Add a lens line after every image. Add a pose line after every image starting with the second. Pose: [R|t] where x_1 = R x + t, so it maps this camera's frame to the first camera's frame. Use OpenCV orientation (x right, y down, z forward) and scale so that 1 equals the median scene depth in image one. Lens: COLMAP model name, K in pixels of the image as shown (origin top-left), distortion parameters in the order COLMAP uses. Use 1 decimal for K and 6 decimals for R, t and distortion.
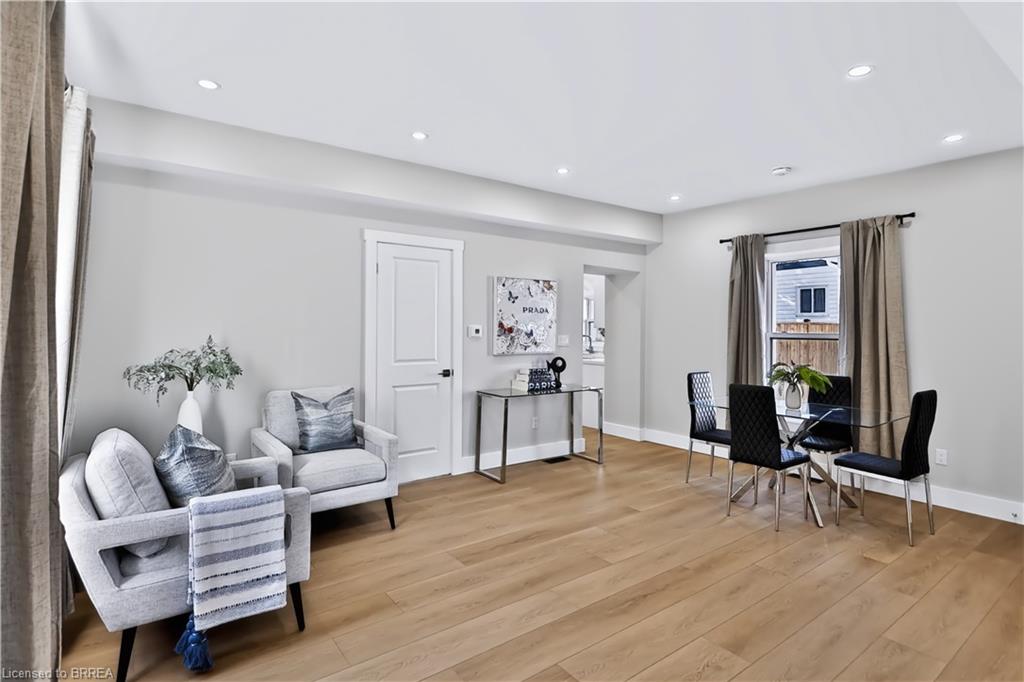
lens RADIAL K [[519.6, 0, 510.7], [0, 519.6, 317.6], [0, 0, 1]] dist [0.000581, 0.000035]
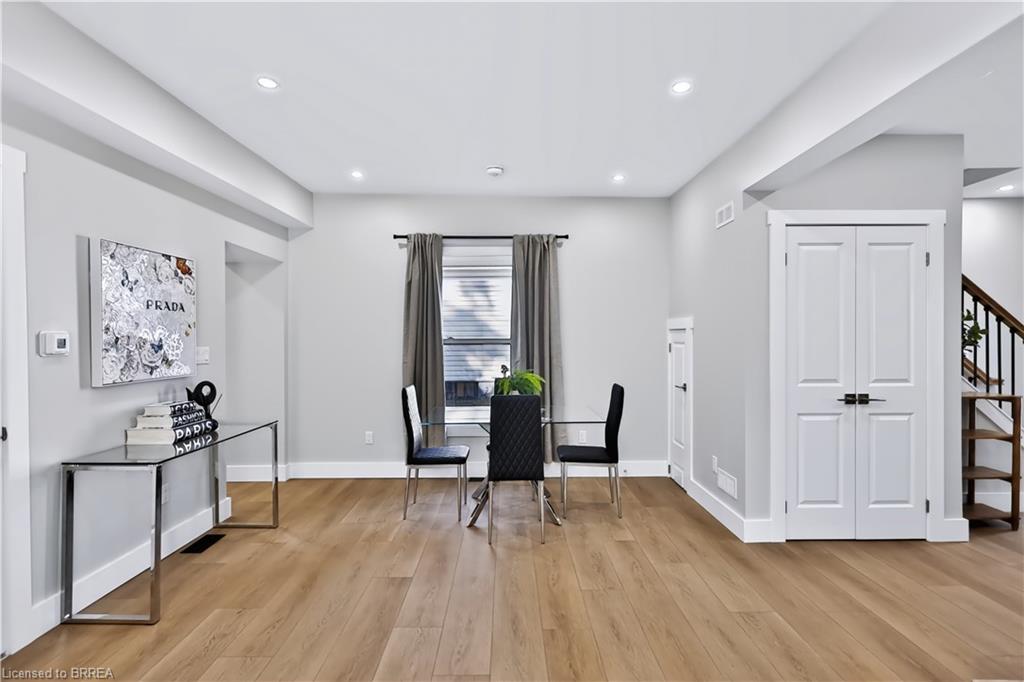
lens RADIAL K [[506.1, 0, 512.0], [0, 506.1, 341.0], [0, 0, 1]] dist [-0.000388, -0.000303]
pose [[0.591229, -0.016323, 0.806338, -0.194827], [-0.008921, 0.999602, 0.026777, 0.007261], [-0.806454, -0.023025, 0.590848, 0.356068]]
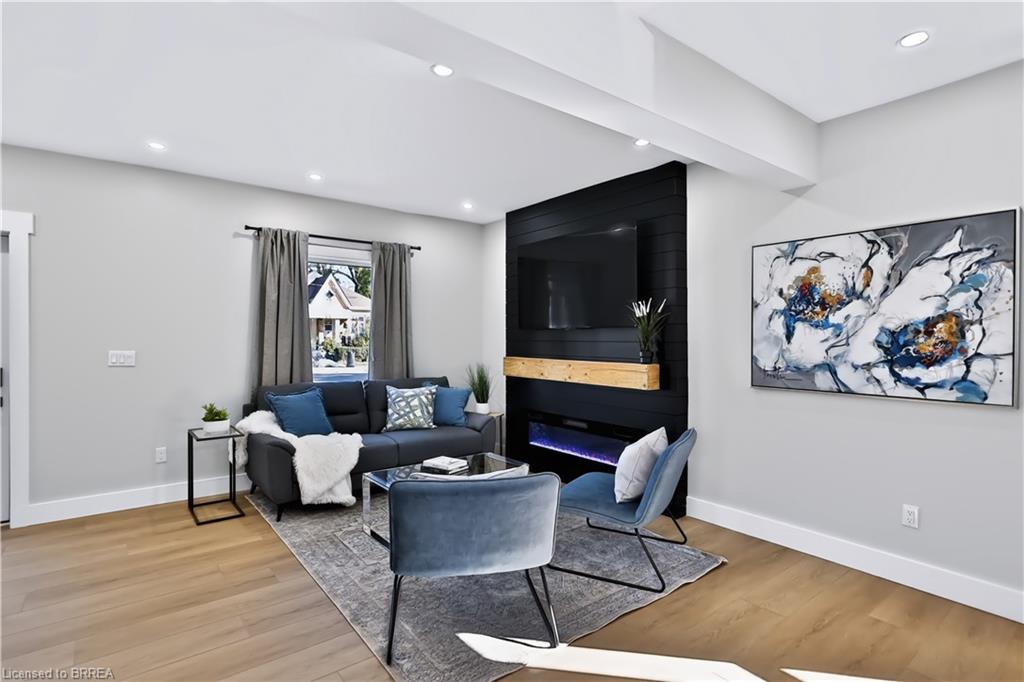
lens RADIAL K [[506.1, 0, 512.0], [0, 506.1, 341.0], [0, 0, 1]] dist [-0.000388, -0.000303]
pose [[-0.006630, -0.009975, 0.999928, -0.422493], [-0.017172, 0.999804, 0.009860, 0.014207], [-0.999831, -0.017106, -0.006800, 0.666936]]
